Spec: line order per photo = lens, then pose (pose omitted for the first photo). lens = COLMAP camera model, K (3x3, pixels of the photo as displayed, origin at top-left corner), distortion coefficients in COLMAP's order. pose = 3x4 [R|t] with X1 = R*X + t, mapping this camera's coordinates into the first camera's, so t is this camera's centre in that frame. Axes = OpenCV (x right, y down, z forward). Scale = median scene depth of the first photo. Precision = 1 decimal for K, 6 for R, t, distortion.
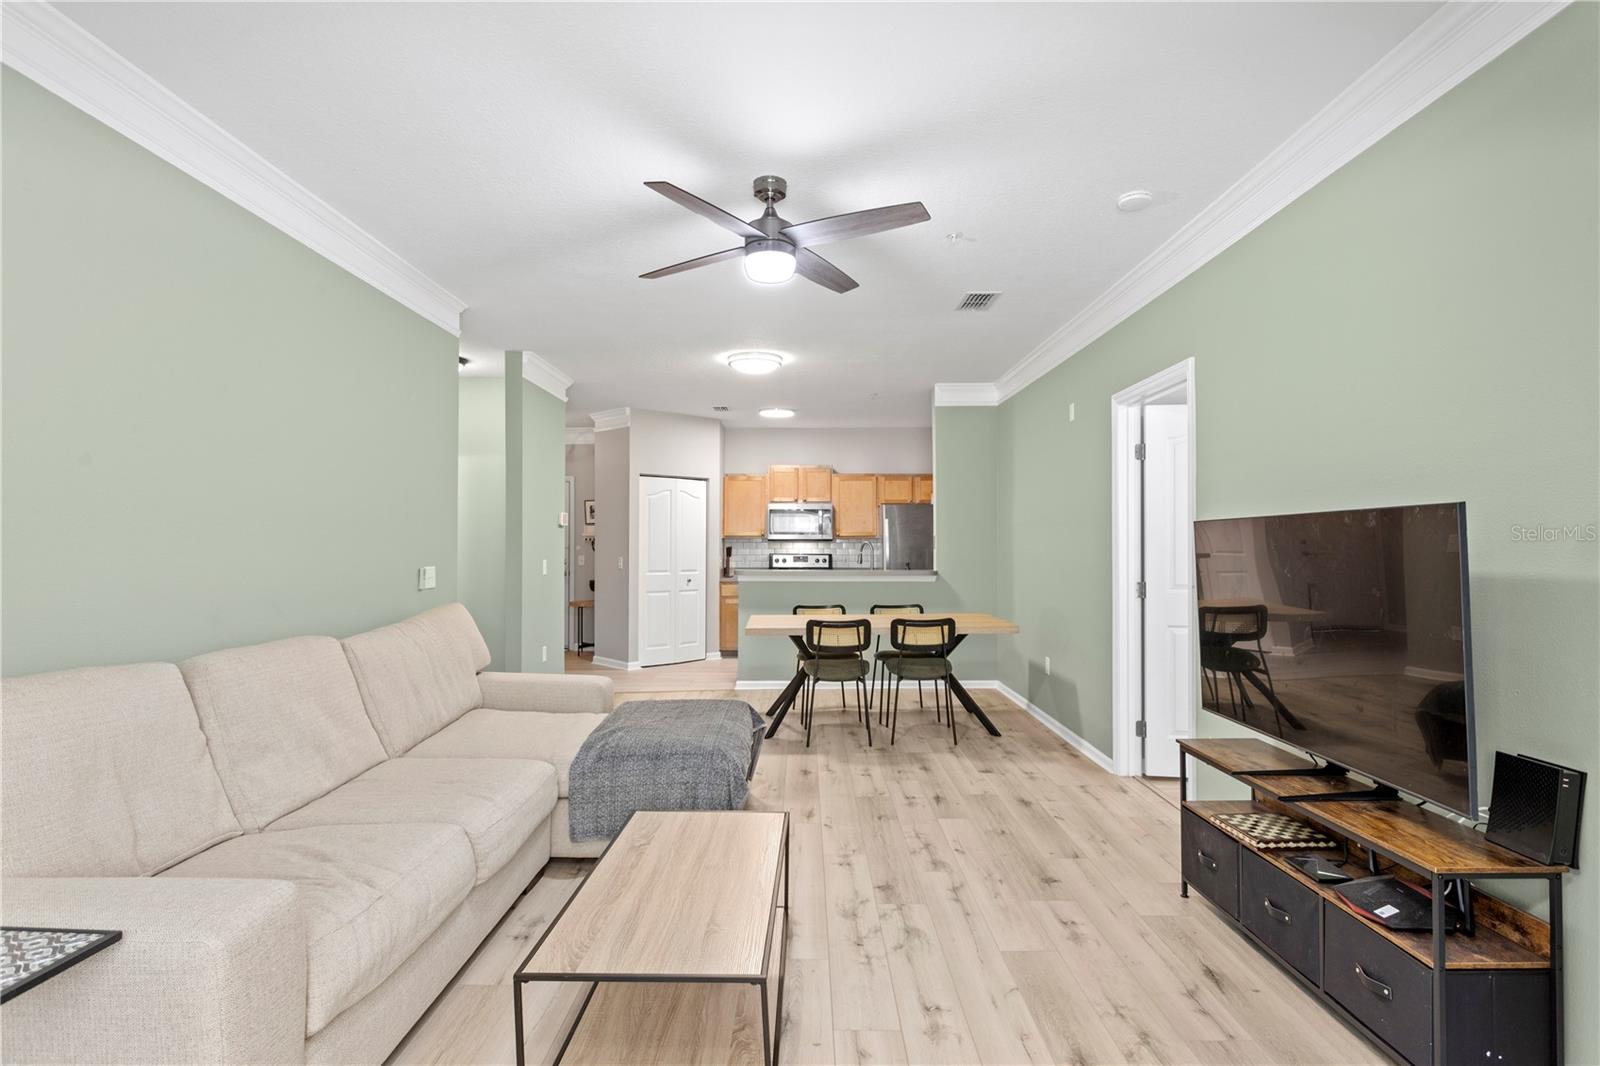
lens RADIAL K [[810.3, 0, 800.3], [0, 810.3, 537.9], [0, 0, 1]] dist [-0.005299, 0.009273]
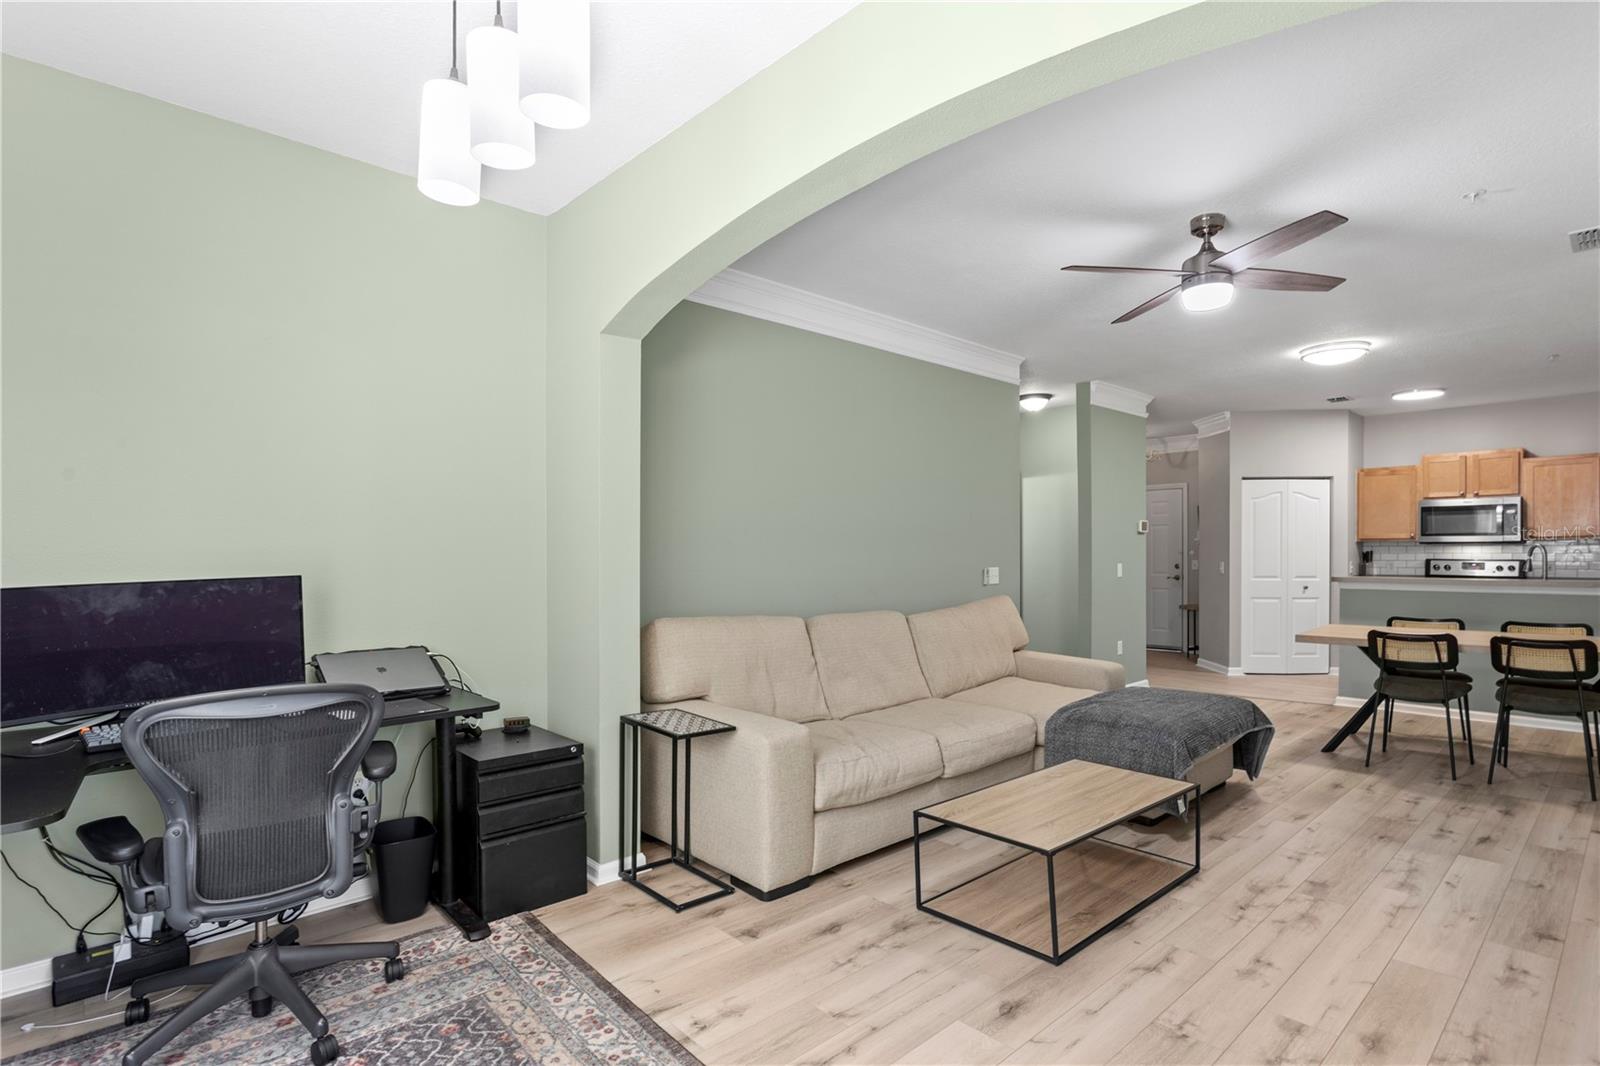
lens RADIAL K [[801.0, 0, 802.5], [0, 801.0, 557.5], [0, 0, 1]] dist [0.001667, 0.001590]
pose [[0.688531, 0.001937, -0.725204, 0.211769], [0.010690, 0.999861, 0.012819, 0.000152], [0.725128, -0.016579, 0.688414, -0.087139]]
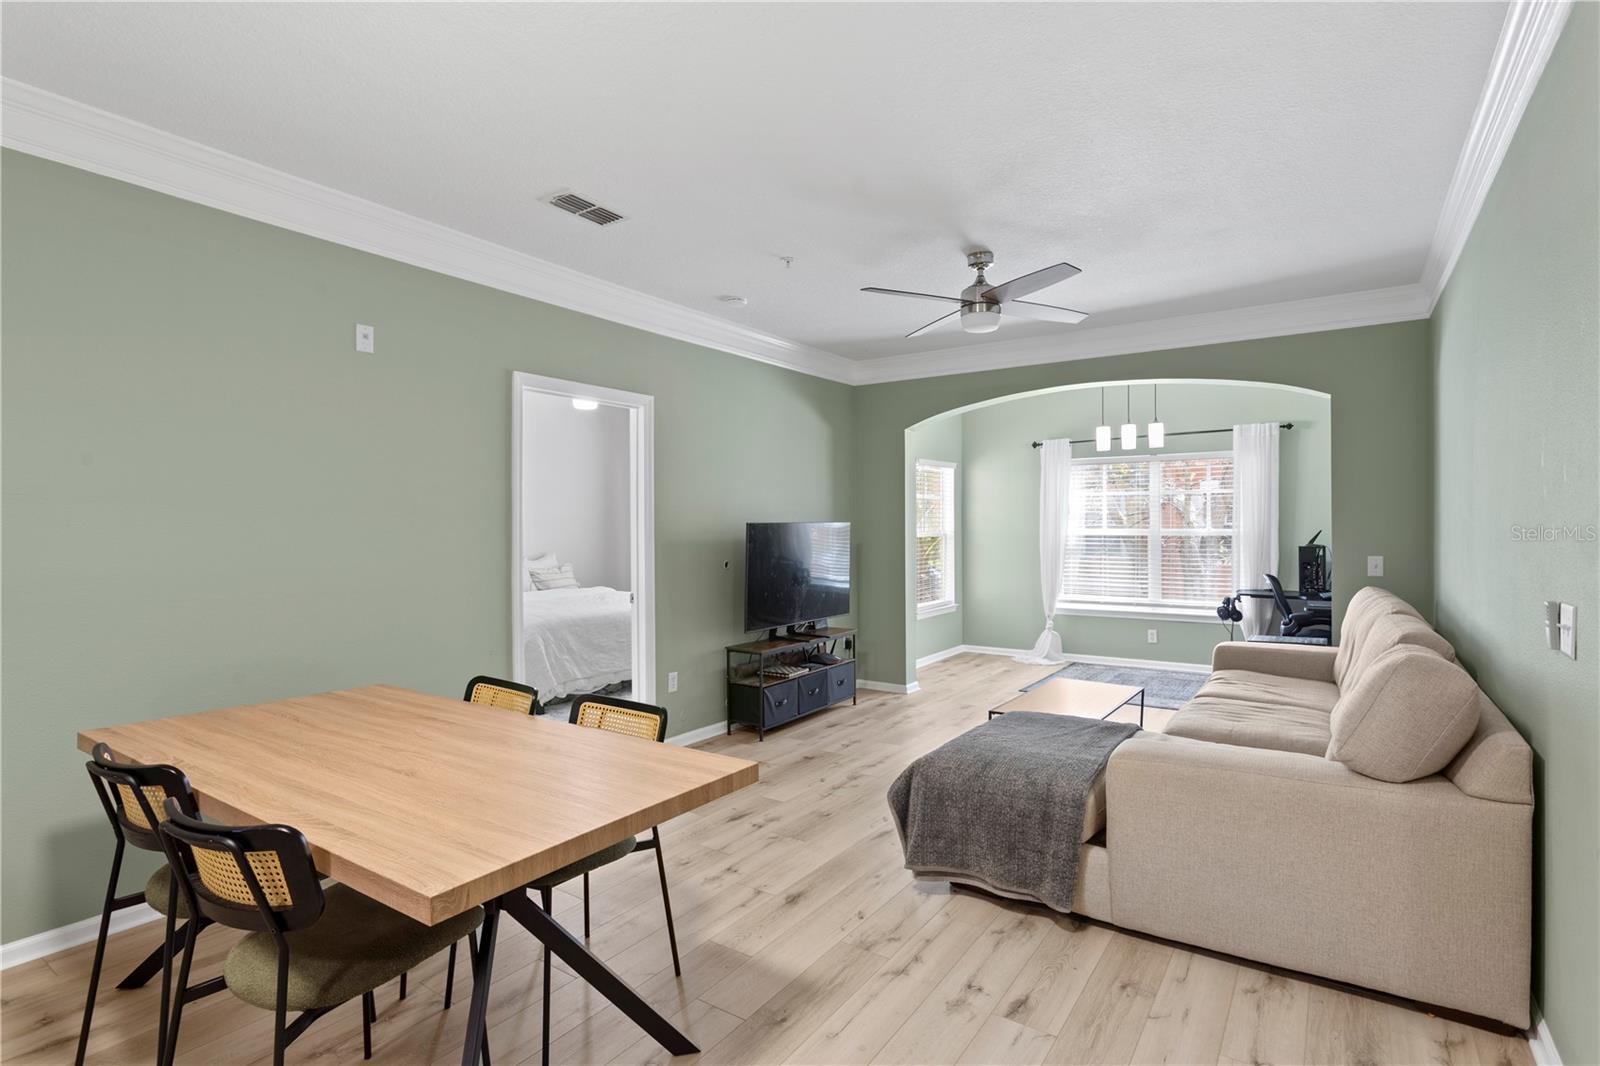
lens RADIAL K [[793.7, 0, 800.8], [0, 793.7, 542.5], [0, 0, 1]] dist [-0.005449, -0.000079]
pose [[-0.824676, -0.009552, 0.565525, -0.288815], [-0.000361, 0.999866, 0.016363, -0.003806], [-0.565605, 0.013290, -0.824569, 1.238762]]
